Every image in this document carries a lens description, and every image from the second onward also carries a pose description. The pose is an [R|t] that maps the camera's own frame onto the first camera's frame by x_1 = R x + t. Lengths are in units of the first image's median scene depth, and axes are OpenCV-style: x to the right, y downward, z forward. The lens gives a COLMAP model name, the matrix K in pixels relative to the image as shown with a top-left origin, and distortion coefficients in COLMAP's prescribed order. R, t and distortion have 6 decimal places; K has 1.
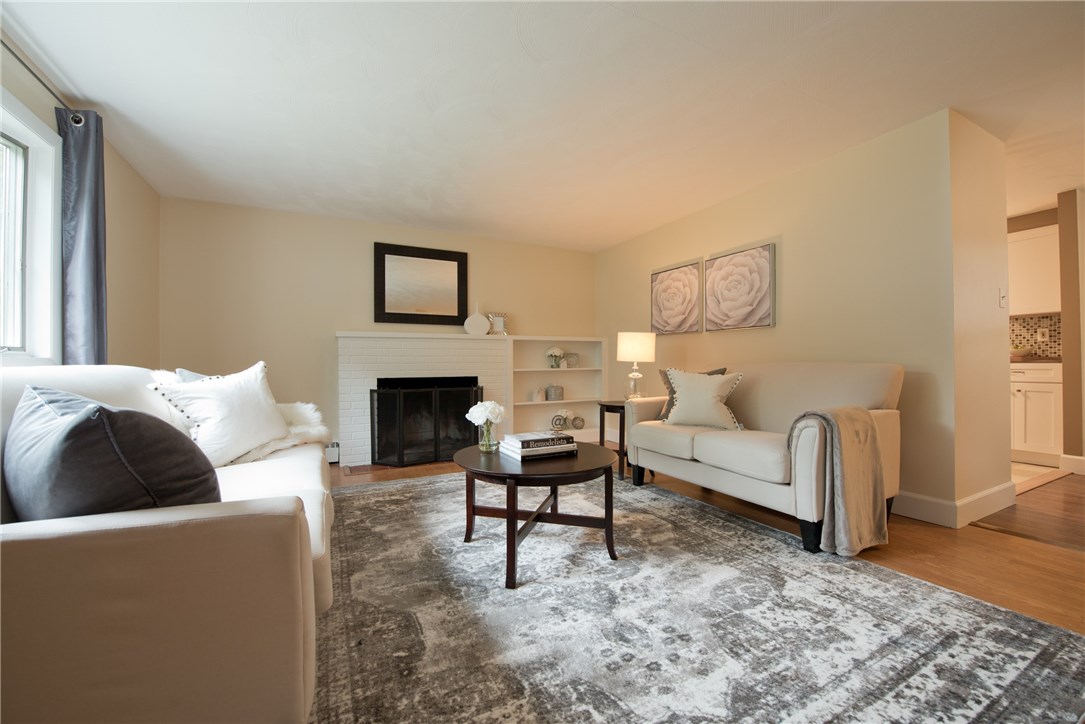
lens RADIAL K [[434.6, 0, 542.4], [0, 434.6, 365.1], [0, 0, 1]] dist [-0.015940, -0.002045]
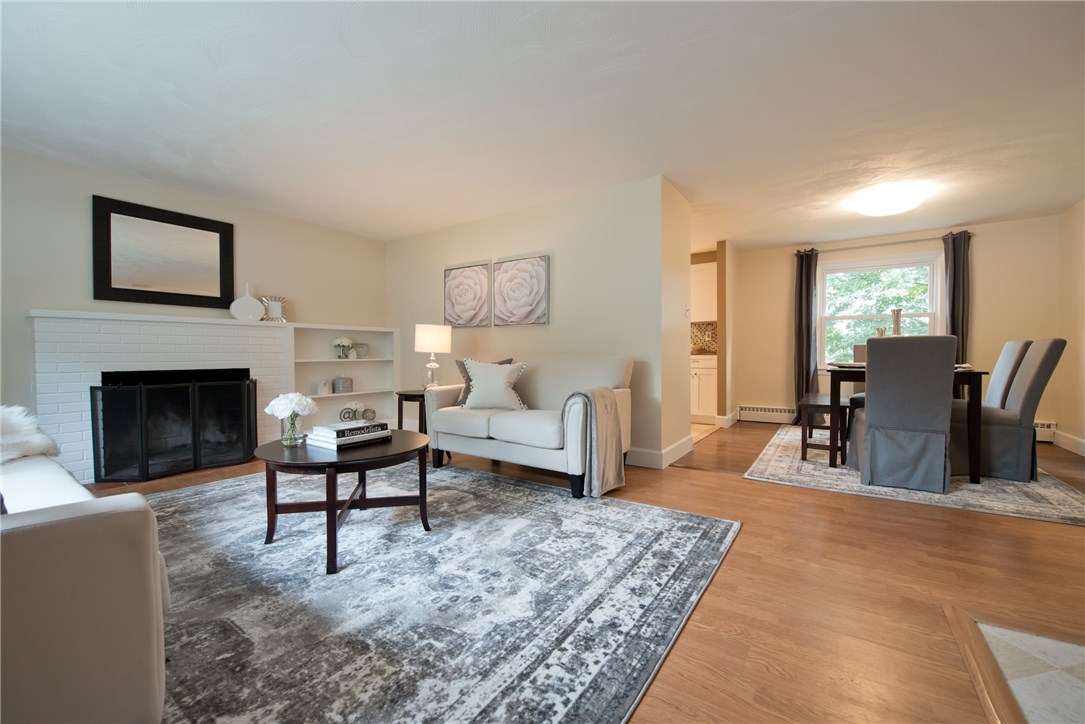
lens RADIAL K [[434.6, 0, 542.8], [0, 434.6, 367.6], [0, 0, 1]] dist [-0.015940, -0.002045]
pose [[0.877190, -0.009795, 0.480044, -0.082954], [-0.003188, 0.999651, 0.026223, 0.000049], [-0.480133, -0.024533, 0.876852, -0.084564]]
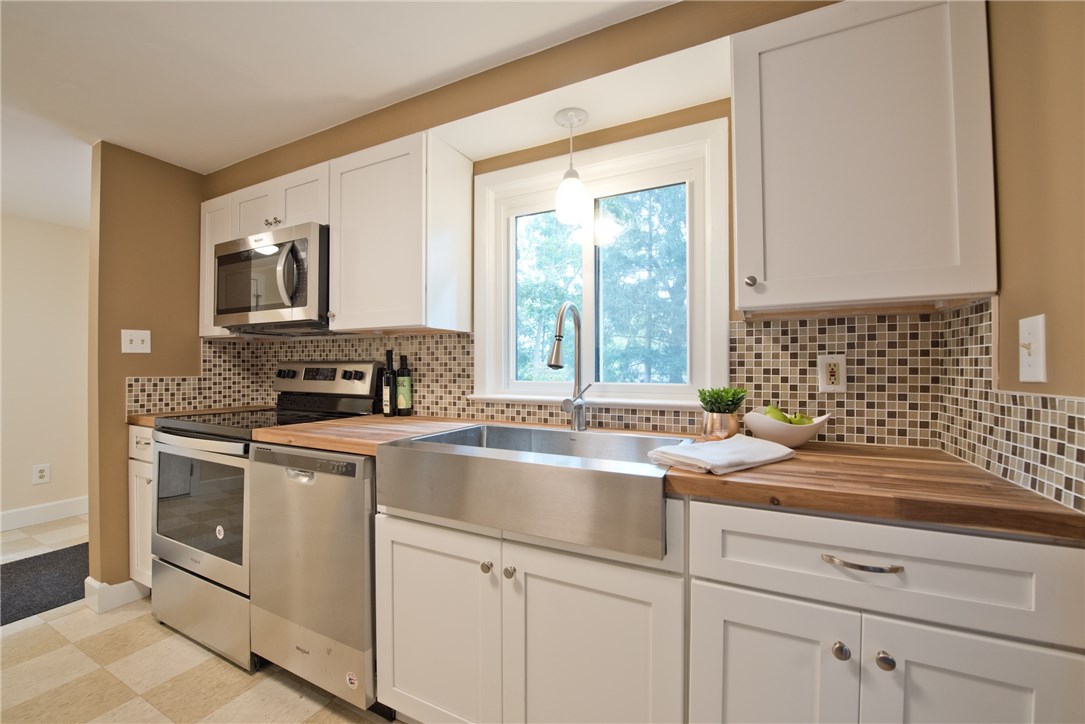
lens RADIAL K [[434.6, 0, 538.3], [0, 434.6, 362.6], [0, 0, 1]] dist [-0.015940, -0.002045]
pose [[0.812360, 0.013493, 0.583000, 1.279915], [-0.006208, 0.999876, -0.014491, -0.118509], [-0.583123, 0.008152, 0.812343, 1.375030]]
